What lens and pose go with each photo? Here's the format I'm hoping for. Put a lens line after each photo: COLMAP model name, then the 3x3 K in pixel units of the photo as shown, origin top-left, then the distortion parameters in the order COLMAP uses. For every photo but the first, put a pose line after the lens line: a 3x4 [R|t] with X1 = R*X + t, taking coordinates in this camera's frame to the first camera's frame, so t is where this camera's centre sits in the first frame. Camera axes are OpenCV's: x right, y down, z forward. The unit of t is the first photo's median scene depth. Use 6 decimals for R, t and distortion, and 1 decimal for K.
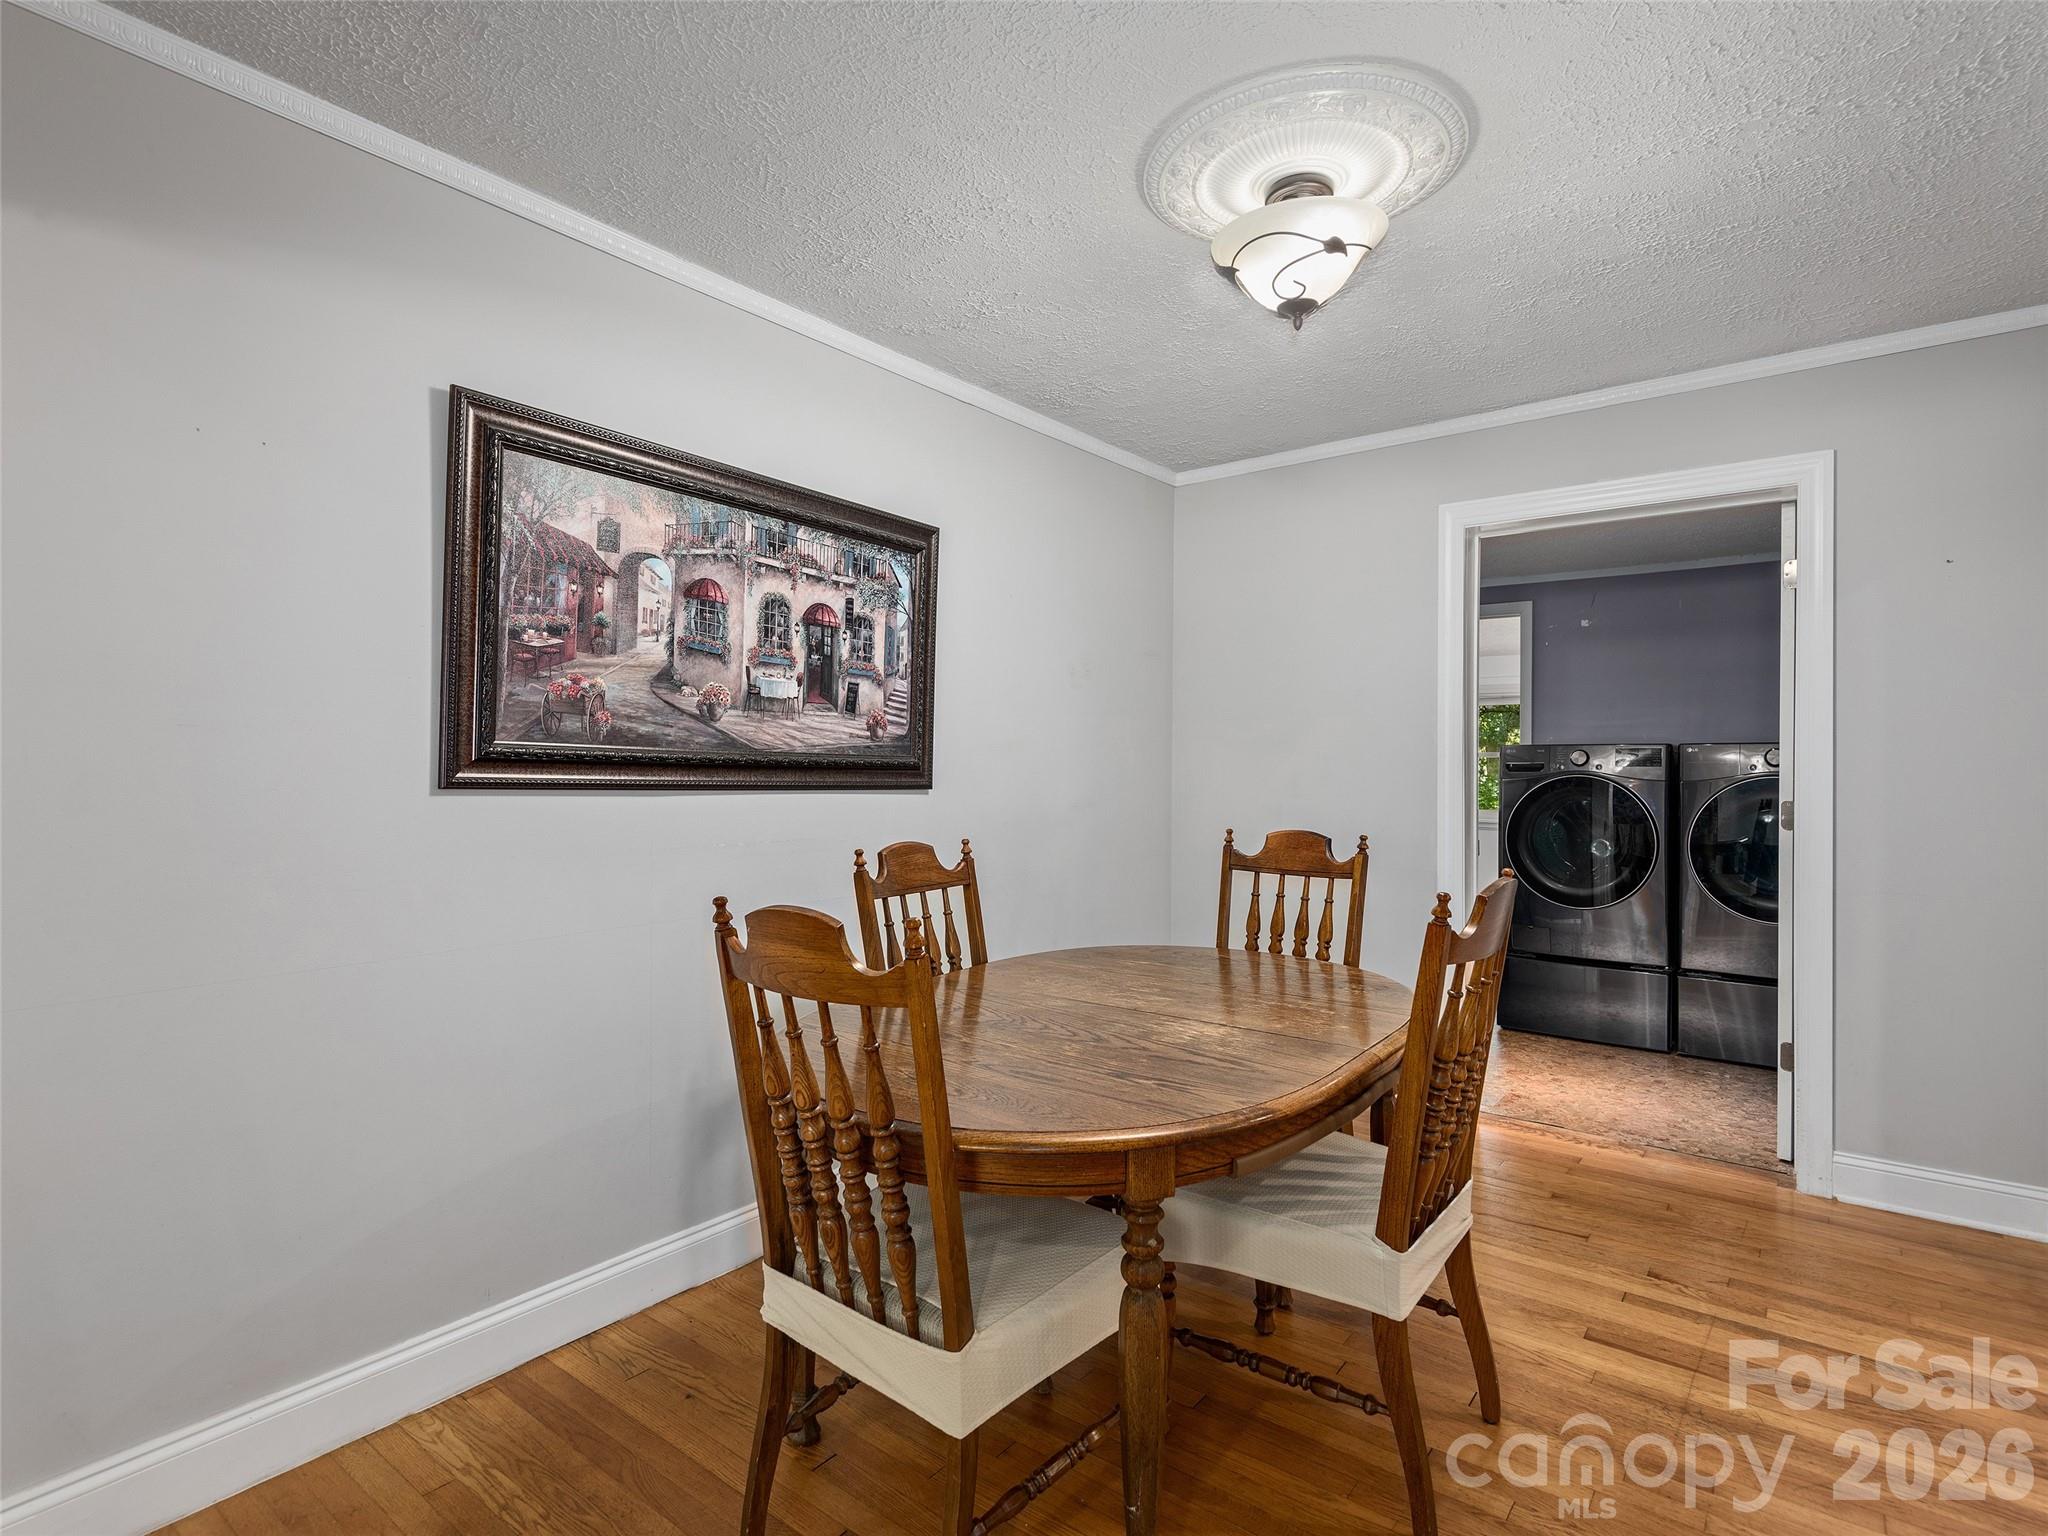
lens RADIAL K [[1036.9, 0, 1003.1], [0, 1036.9, 763.9], [0, 0, 1]] dist [0.040380, -0.024351]
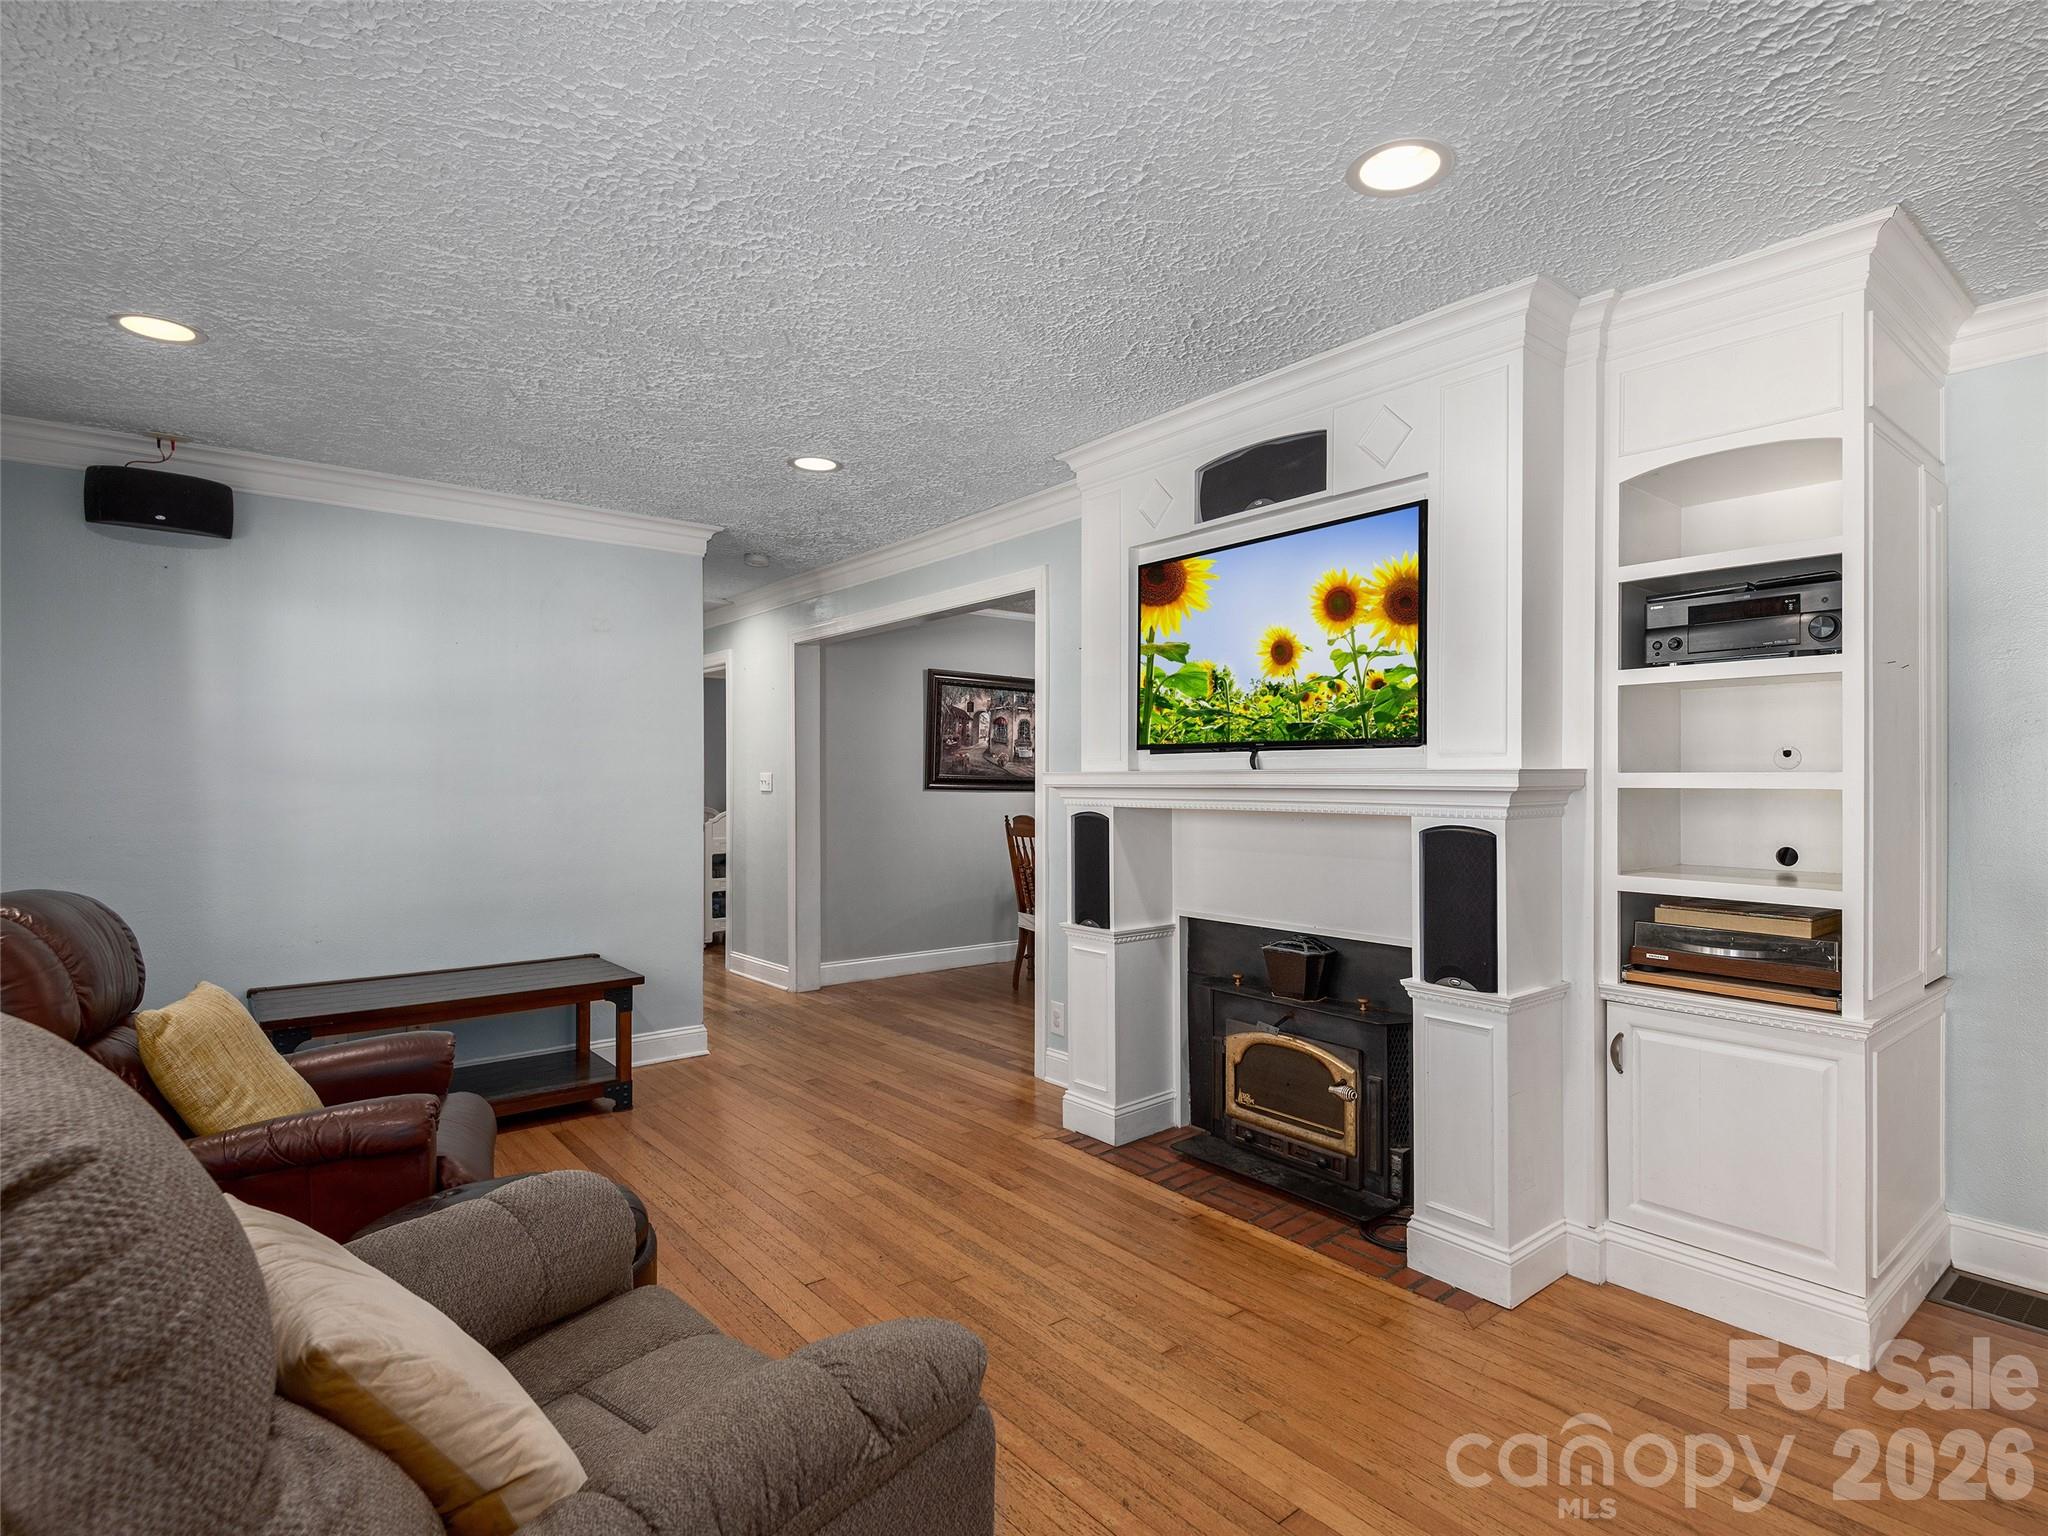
lens RADIAL K [[1066.8, 0, 1024.0], [0, 1066.8, 768.0], [0, 0, 1]] dist [0.001063, 0.002037]
pose [[0.971112, -0.005660, -0.238558, 0.509862], [0.002924, 0.999926, -0.011819, -0.002184], [0.238607, 0.010780, 0.971056, -1.959226]]
